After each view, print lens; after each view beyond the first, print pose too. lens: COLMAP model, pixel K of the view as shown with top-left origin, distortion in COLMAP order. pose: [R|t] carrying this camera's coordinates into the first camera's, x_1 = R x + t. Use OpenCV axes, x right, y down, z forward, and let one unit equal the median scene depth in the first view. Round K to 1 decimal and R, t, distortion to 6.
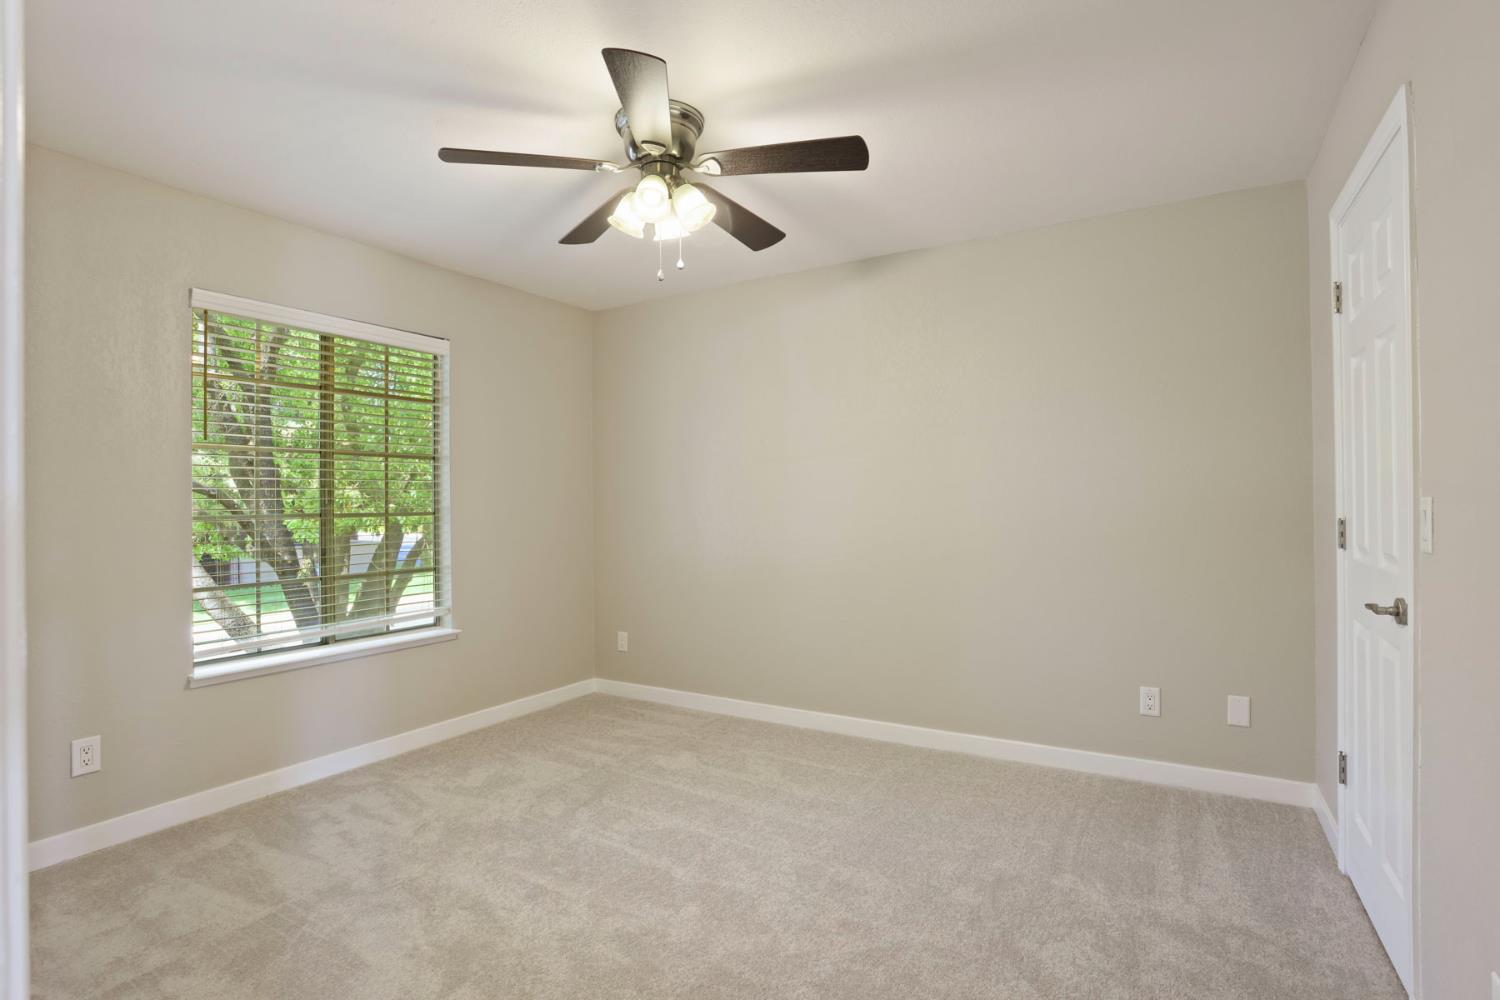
lens RADIAL K [[755.9, 0, 750.3], [0, 755.9, 489.8], [0, 0, 1]] dist [-0.049435, 0.021273]
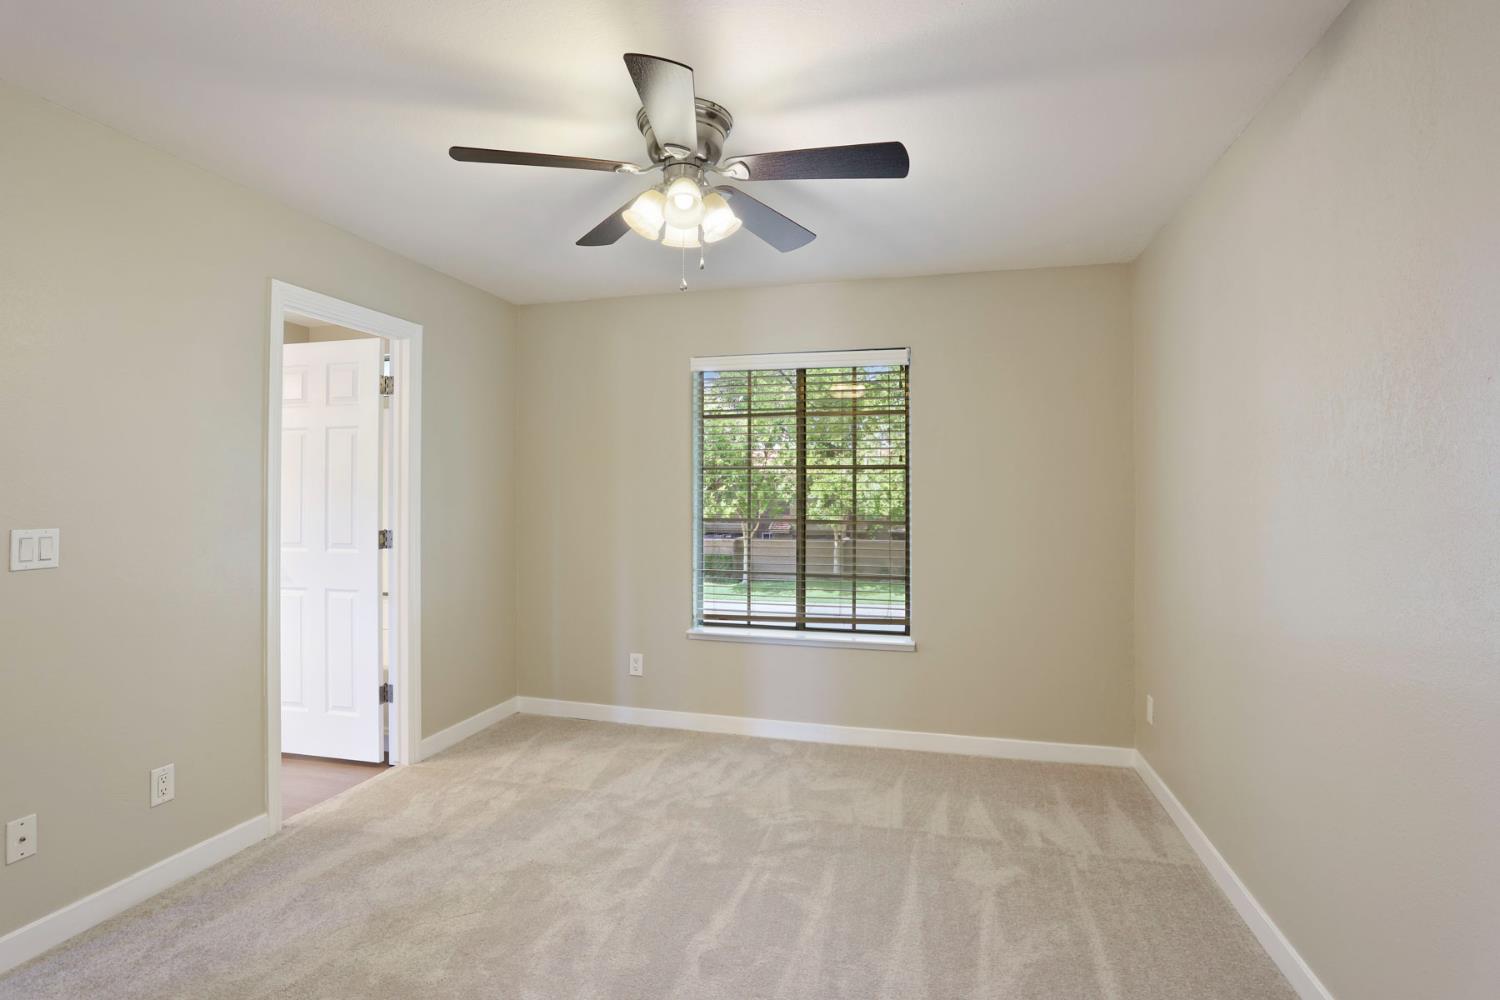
lens RADIAL K [[734.2, 0, 742.8], [0, 734.2, 486.2], [0, 0, 1]] dist [-0.088479, 0.054316]
pose [[0.260647, -0.024176, -0.965131, 0.581041], [-0.002522, 0.999666, -0.025722, 0.011701], [0.965431, 0.009139, 0.260499, 0.670554]]
